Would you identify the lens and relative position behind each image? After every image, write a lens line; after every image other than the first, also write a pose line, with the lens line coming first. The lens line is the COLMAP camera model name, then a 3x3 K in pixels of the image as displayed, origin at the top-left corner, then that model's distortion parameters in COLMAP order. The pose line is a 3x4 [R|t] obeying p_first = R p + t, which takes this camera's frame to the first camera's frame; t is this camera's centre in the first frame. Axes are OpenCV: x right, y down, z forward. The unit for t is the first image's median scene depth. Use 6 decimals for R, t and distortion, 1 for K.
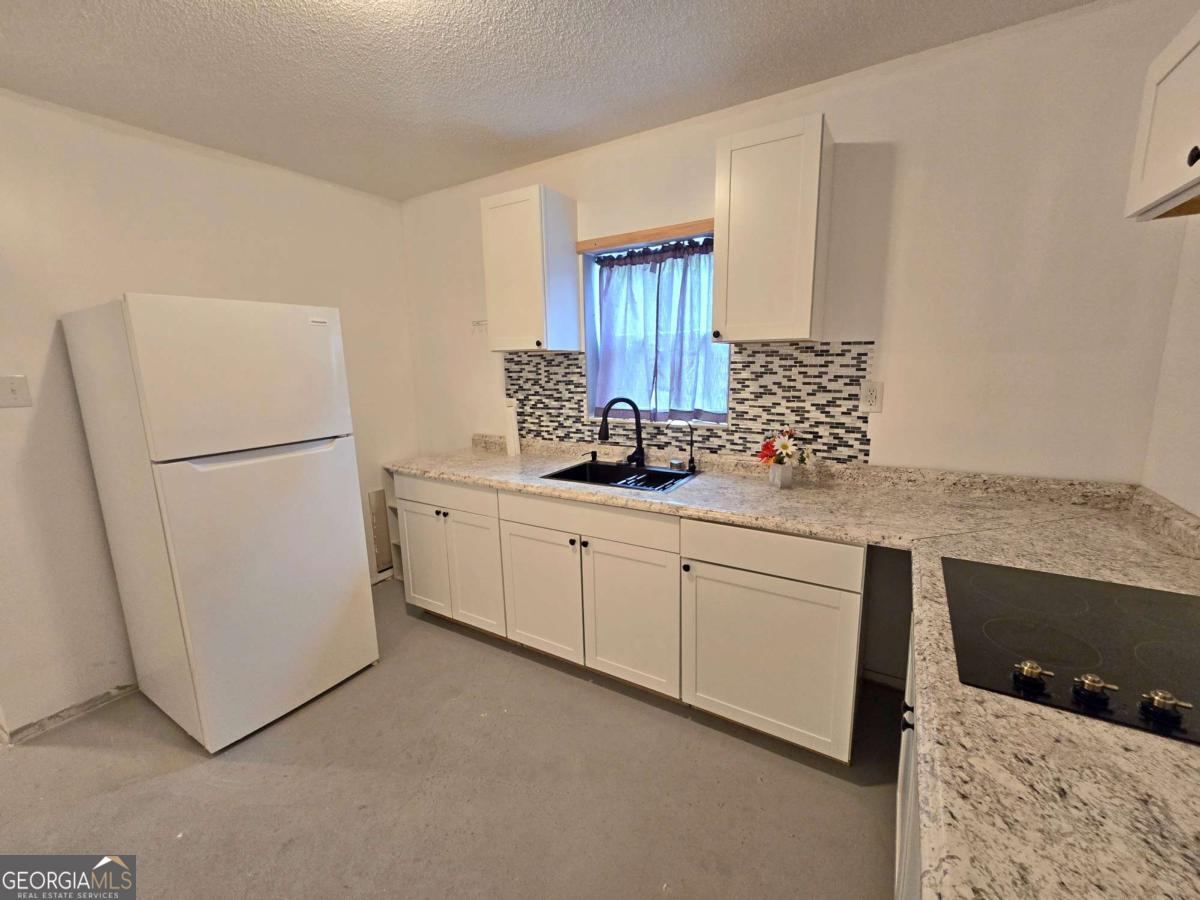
lens RADIAL K [[492.1, 0, 600.2], [0, 492.1, 449.9], [0, 0, 1]] dist [-0.001846, 0.000047]
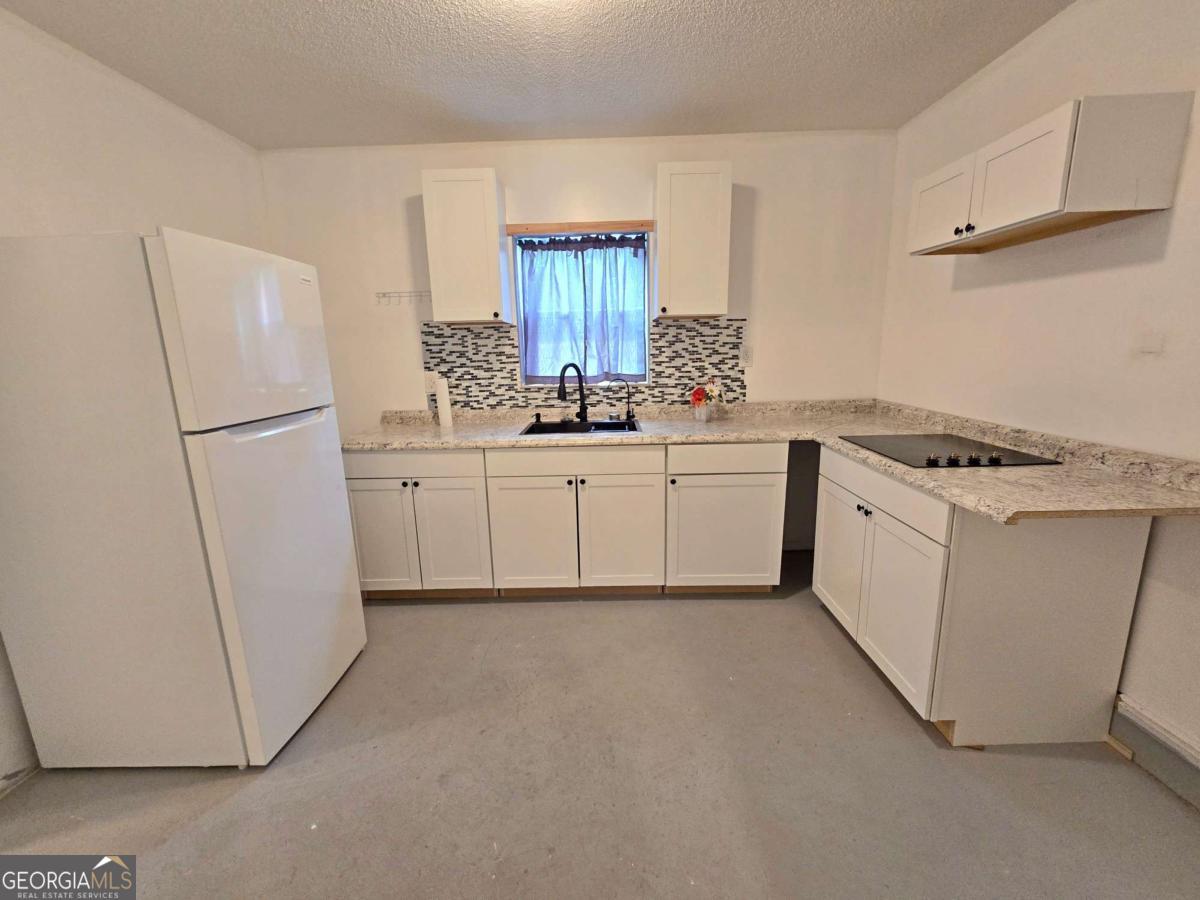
lens RADIAL K [[492.1, 0, 598.6], [0, 492.1, 450.7], [0, 0, 1]] dist [-0.001846, 0.000047]
pose [[0.859135, -0.103415, 0.501191, -0.547173], [0.096307, 0.994543, 0.040125, 0.065926], [-0.502606, 0.013795, 0.864406, -0.056756]]
